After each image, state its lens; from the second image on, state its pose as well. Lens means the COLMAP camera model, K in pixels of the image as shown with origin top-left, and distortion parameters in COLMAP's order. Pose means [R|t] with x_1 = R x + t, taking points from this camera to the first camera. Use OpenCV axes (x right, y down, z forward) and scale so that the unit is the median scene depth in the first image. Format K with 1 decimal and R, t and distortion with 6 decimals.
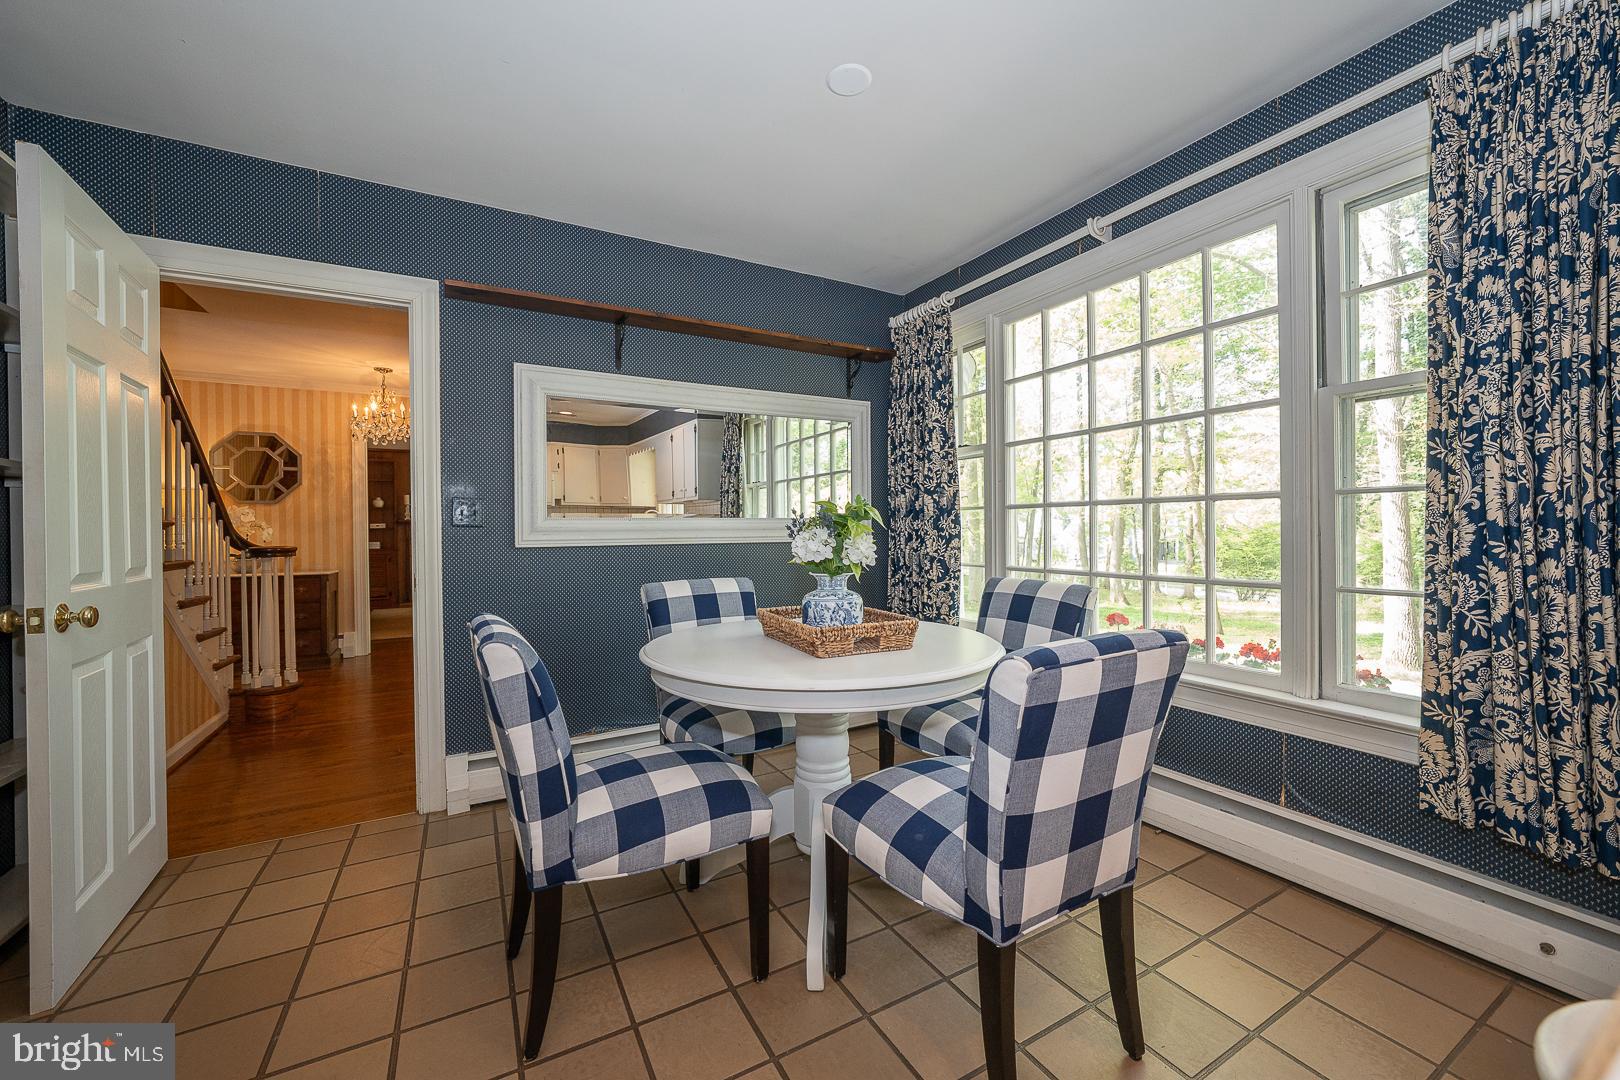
lens RADIAL K [[566.1, 0, 792.5], [0, 566.1, 534.1], [0, 0, 1]] dist [-0.025253, 0.006153]
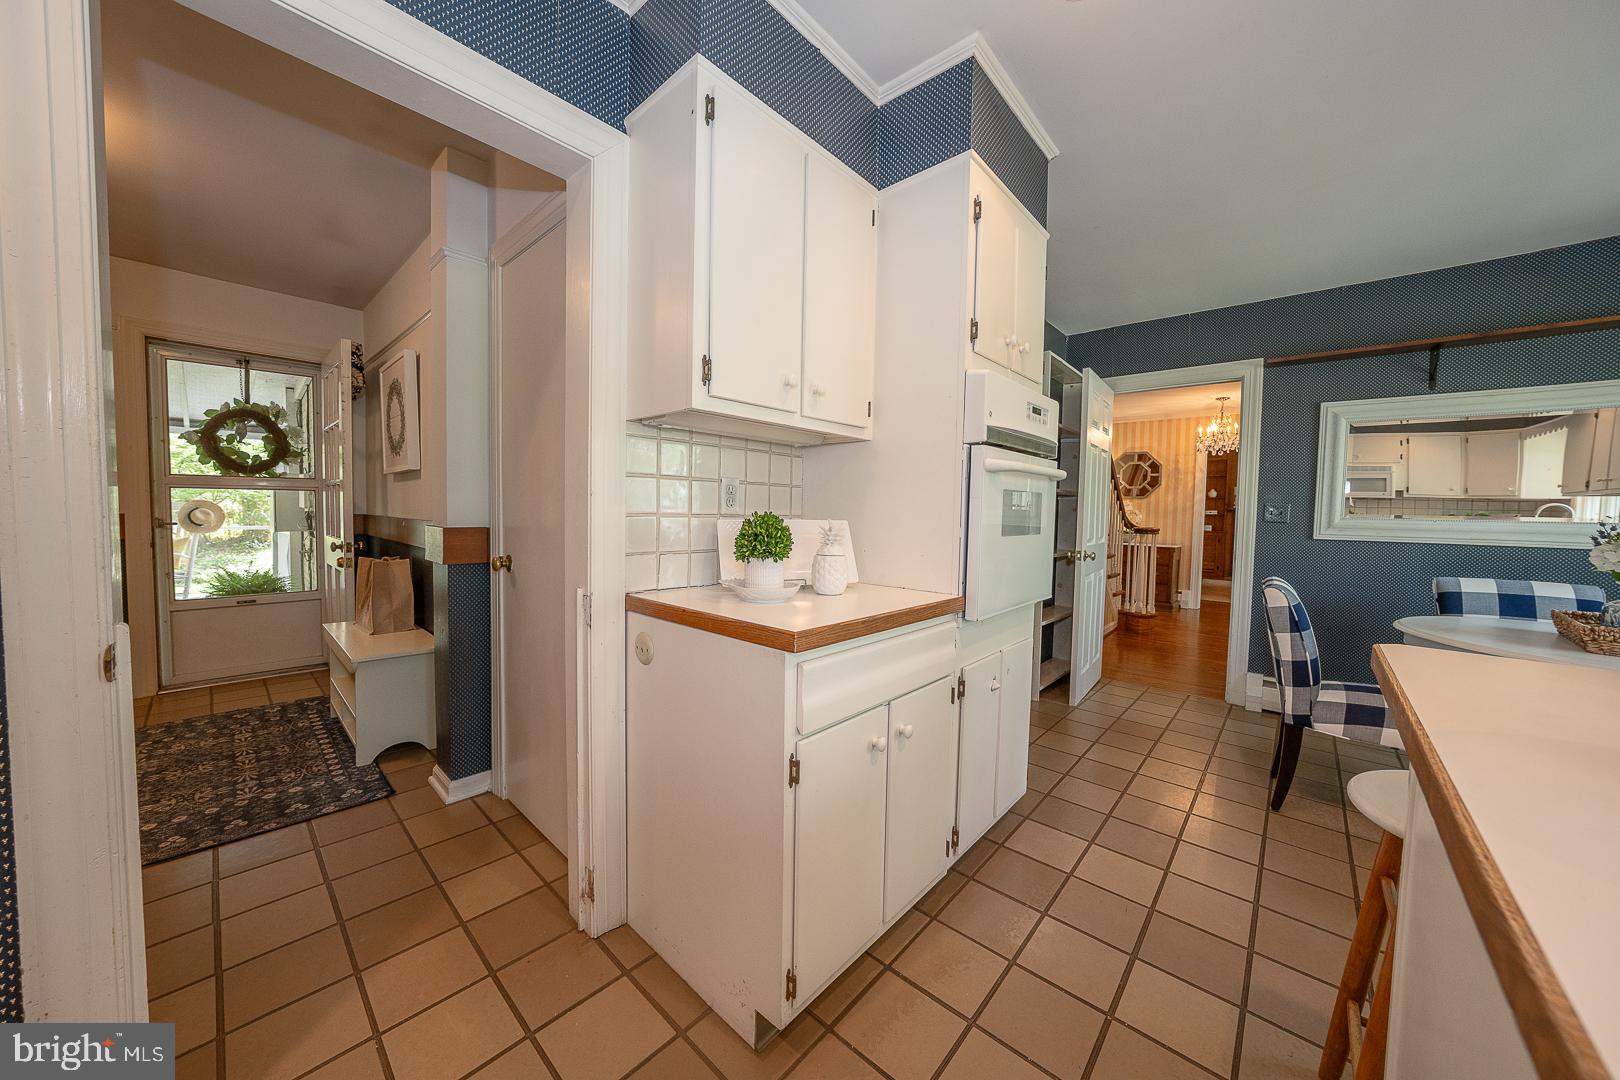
lens RADIAL K [[566.1, 0, 792.5], [0, 566.1, 534.1], [0, 0, 1]] dist [-0.025253, 0.006153]
pose [[0.289868, 0.059783, -0.955198, 0.270031], [-0.024631, 0.998183, 0.054999, -0.019226], [0.956750, 0.007585, 0.290813, -0.378989]]
